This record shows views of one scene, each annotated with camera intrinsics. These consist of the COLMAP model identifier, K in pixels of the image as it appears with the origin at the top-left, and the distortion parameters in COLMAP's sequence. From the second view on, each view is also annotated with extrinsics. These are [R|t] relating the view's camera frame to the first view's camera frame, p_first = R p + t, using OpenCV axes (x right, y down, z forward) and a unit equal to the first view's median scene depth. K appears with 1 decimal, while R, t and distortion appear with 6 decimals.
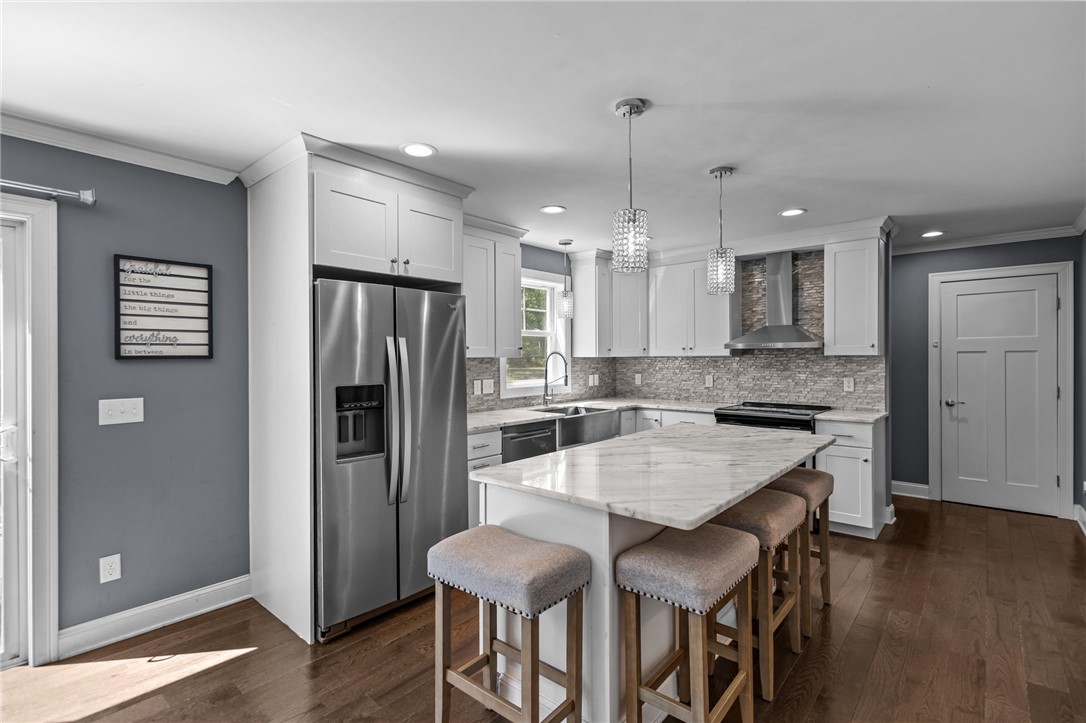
lens RADIAL K [[508.1, 0, 546.6], [0, 508.1, 358.6], [0, 0, 1]] dist [0.009284, -0.004067]
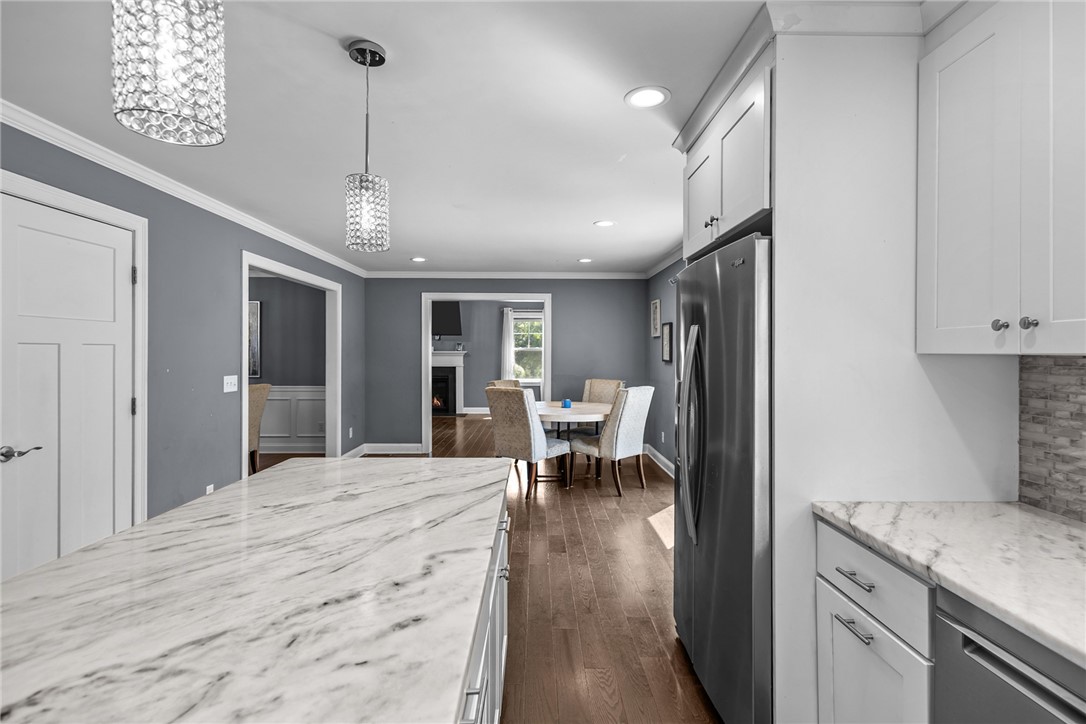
lens RADIAL K [[508.1, 0, 551.1], [0, 508.1, 356.4], [0, 0, 1]] dist [0.009284, -0.004067]
pose [[-0.736948, 0.006037, -0.675922, 0.241078], [-0.004395, 0.999896, 0.013722, -0.002656], [0.675935, 0.013083, -0.736845, 0.881368]]
